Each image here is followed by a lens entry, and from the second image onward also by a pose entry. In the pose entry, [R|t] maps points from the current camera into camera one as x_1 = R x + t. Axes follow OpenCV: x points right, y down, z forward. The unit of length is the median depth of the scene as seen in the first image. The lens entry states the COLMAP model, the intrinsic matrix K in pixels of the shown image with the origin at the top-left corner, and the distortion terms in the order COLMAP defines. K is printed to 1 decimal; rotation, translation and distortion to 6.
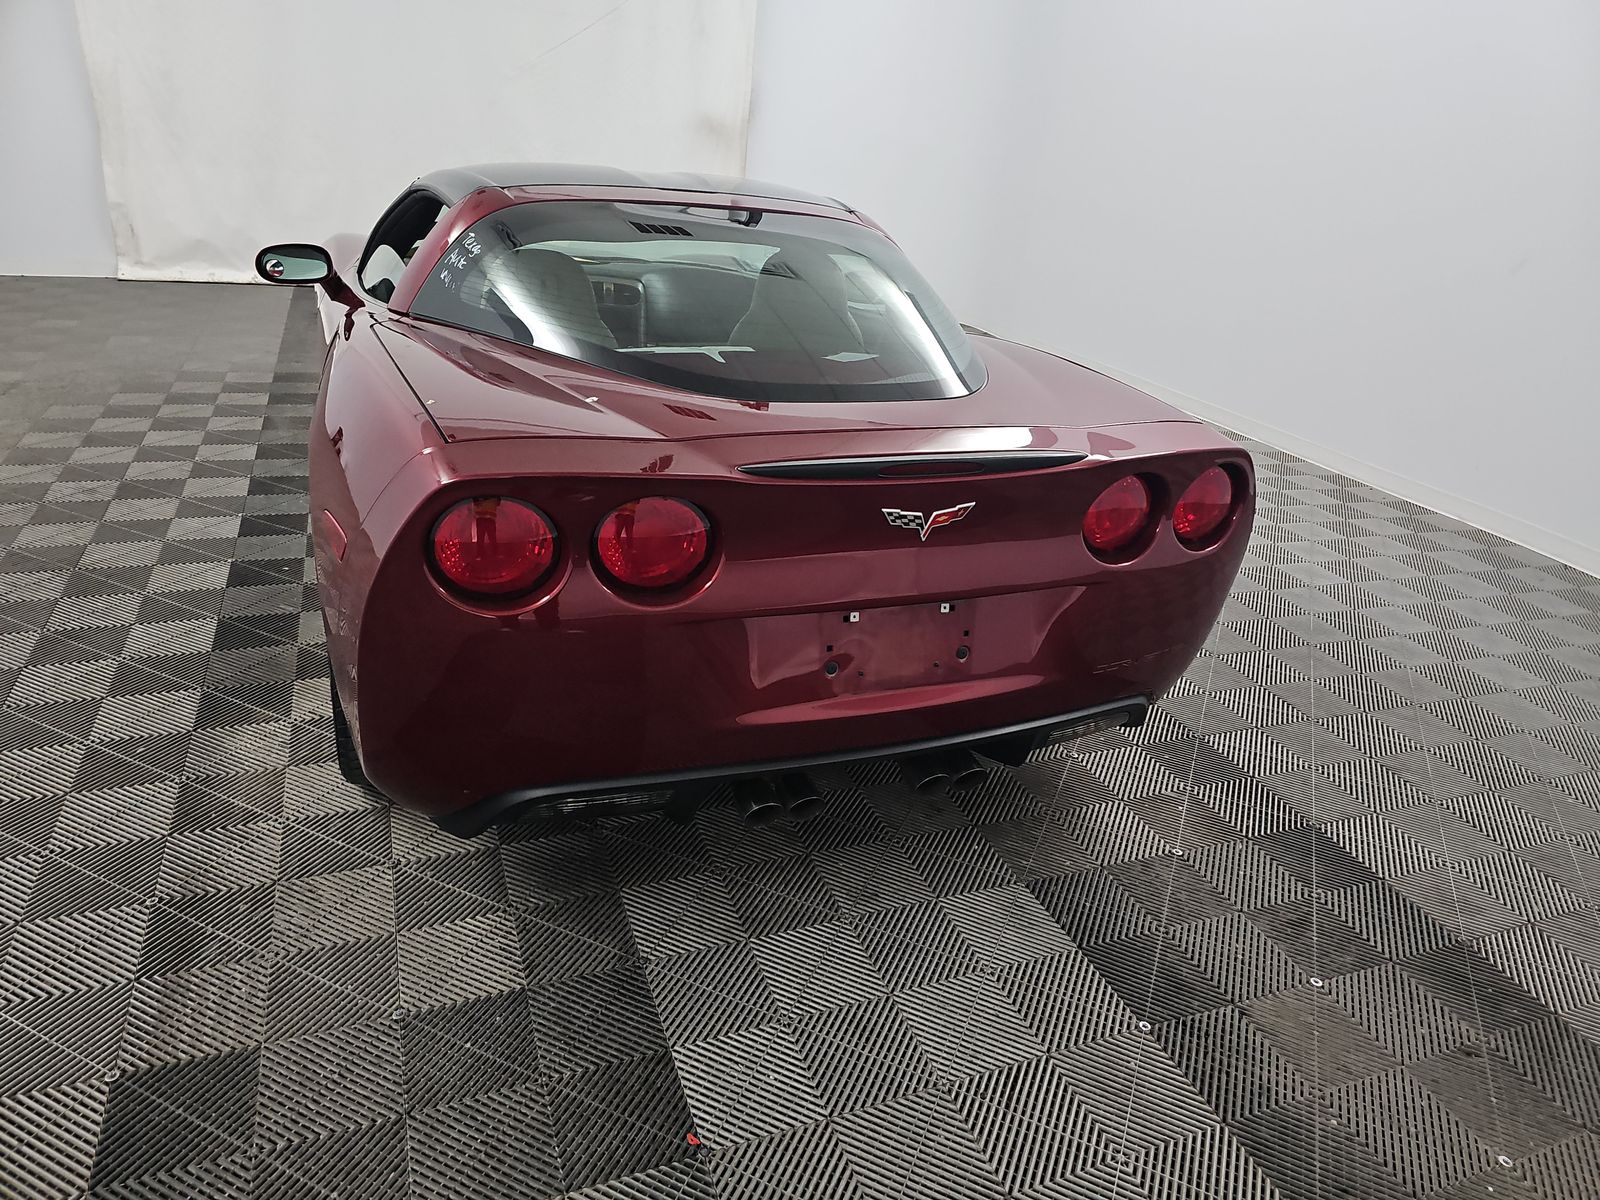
lens RADIAL K [[1051.1, 0, 800.0], [0, 1051.1, 600.0], [0, 0, 1]] dist [0.031139, 0.000089]
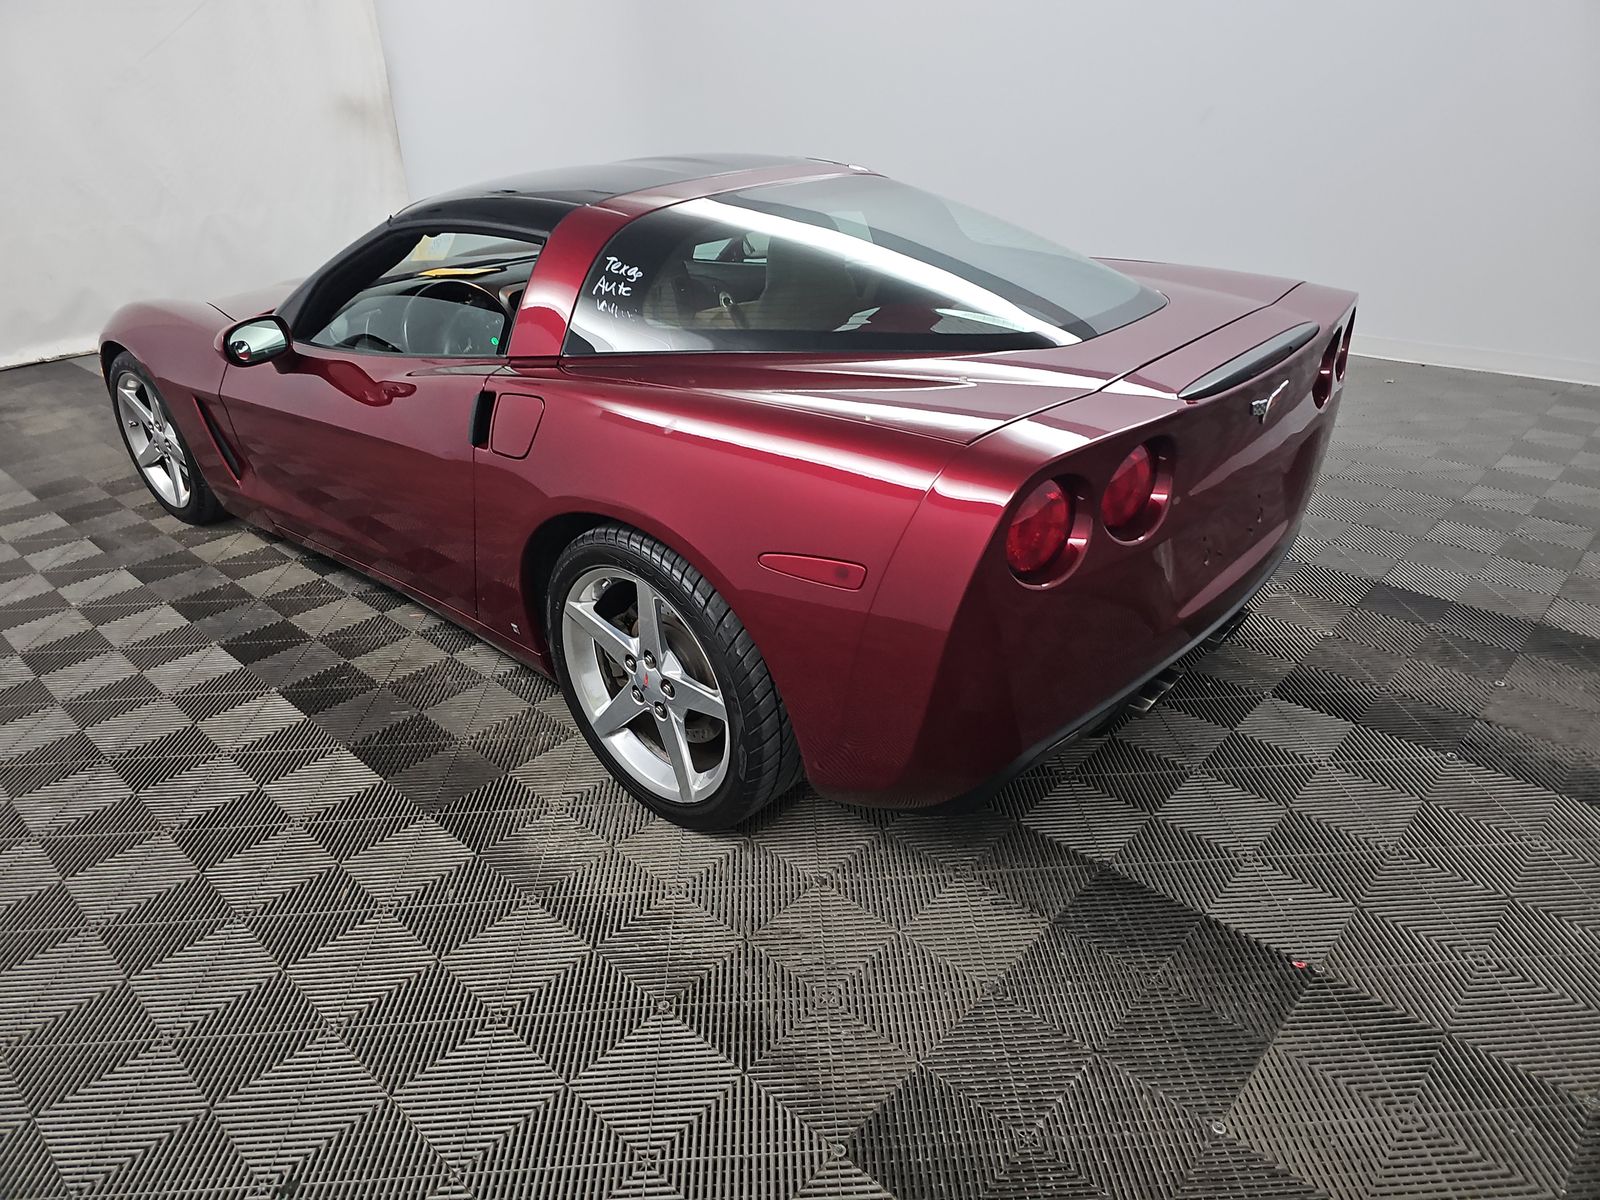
lens RADIAL K [[1061.3, 0, 800.0], [0, 1061.3, 600.0], [0, 0, 1]] dist [0.048099, 0.001036]
pose [[0.891909, -0.305756, 0.333186, -0.487504], [0.292025, 0.951986, 0.091887, -0.070996], [-0.345283, 0.015343, 0.938373, 0.059361]]
